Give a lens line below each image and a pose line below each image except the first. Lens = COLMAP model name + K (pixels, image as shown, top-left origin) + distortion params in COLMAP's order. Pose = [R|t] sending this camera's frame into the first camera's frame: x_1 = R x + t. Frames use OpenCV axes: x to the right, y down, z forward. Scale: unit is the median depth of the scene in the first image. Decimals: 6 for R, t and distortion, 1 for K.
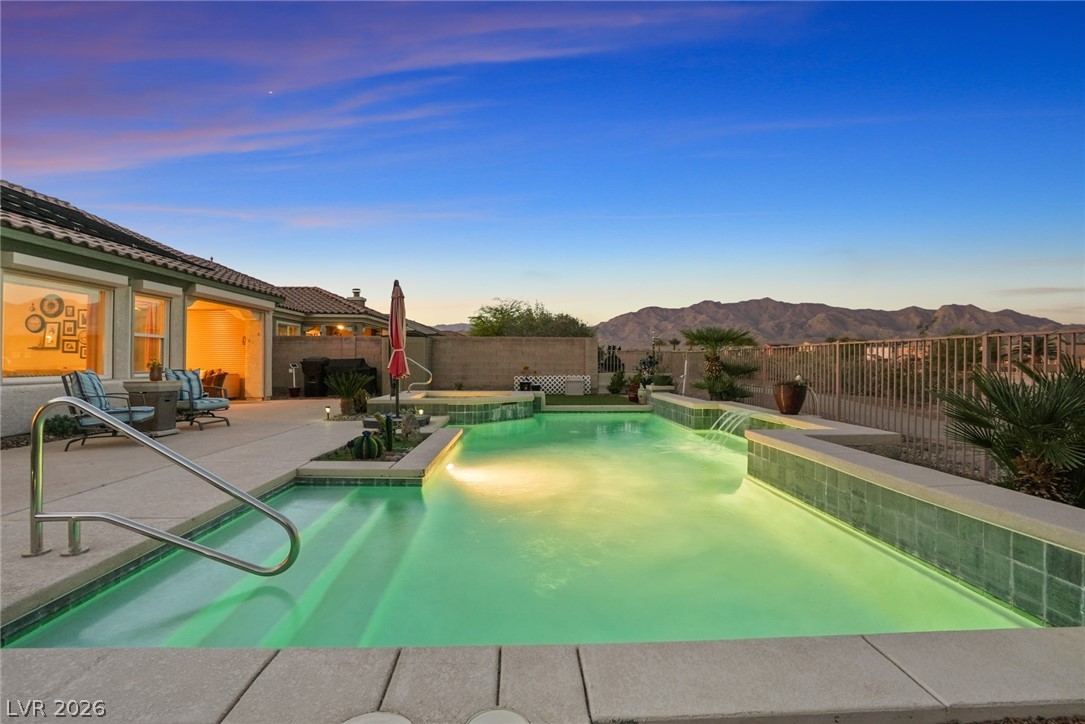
lens RADIAL K [[530.0, 0, 563.0], [0, 530.0, 360.8], [0, 0, 1]] dist [-0.002436, -0.000251]
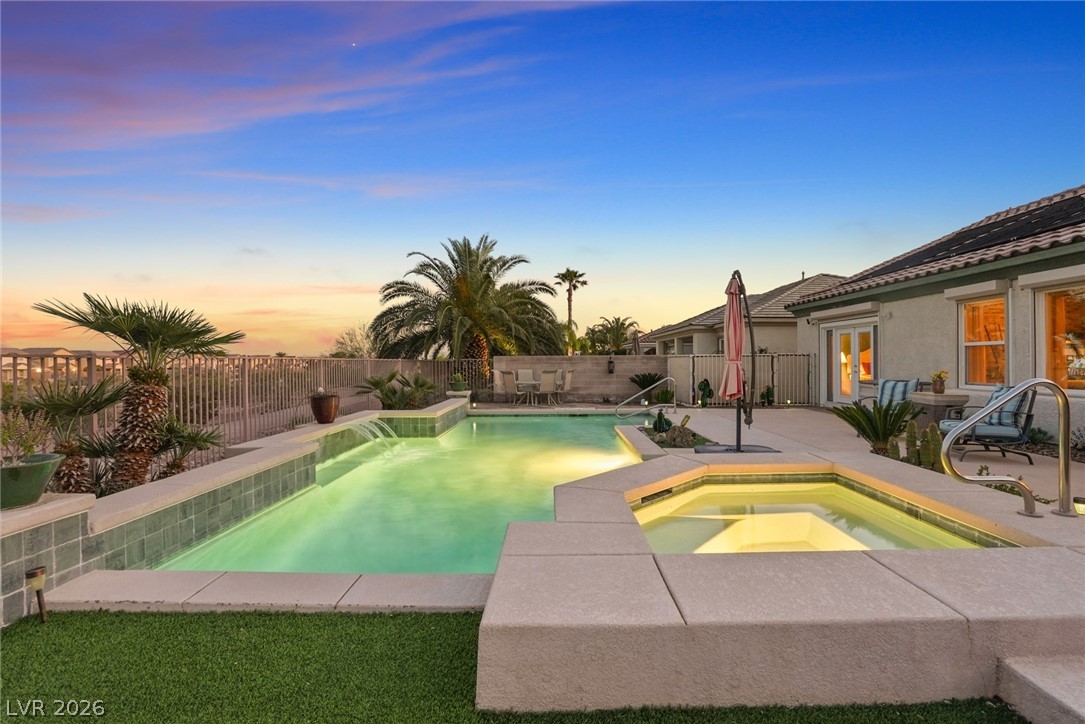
lens RADIAL K [[501.2, 0, 542.5], [0, 501.2, 362.0], [0, 0, 1]] dist [-0.025494, -0.000008]
pose [[-0.999235, 0.002660, 0.039005, -0.082382], [0.002614, 0.999996, -0.001246, -0.022409], [-0.039008, -0.001143, -0.999238, 1.886085]]
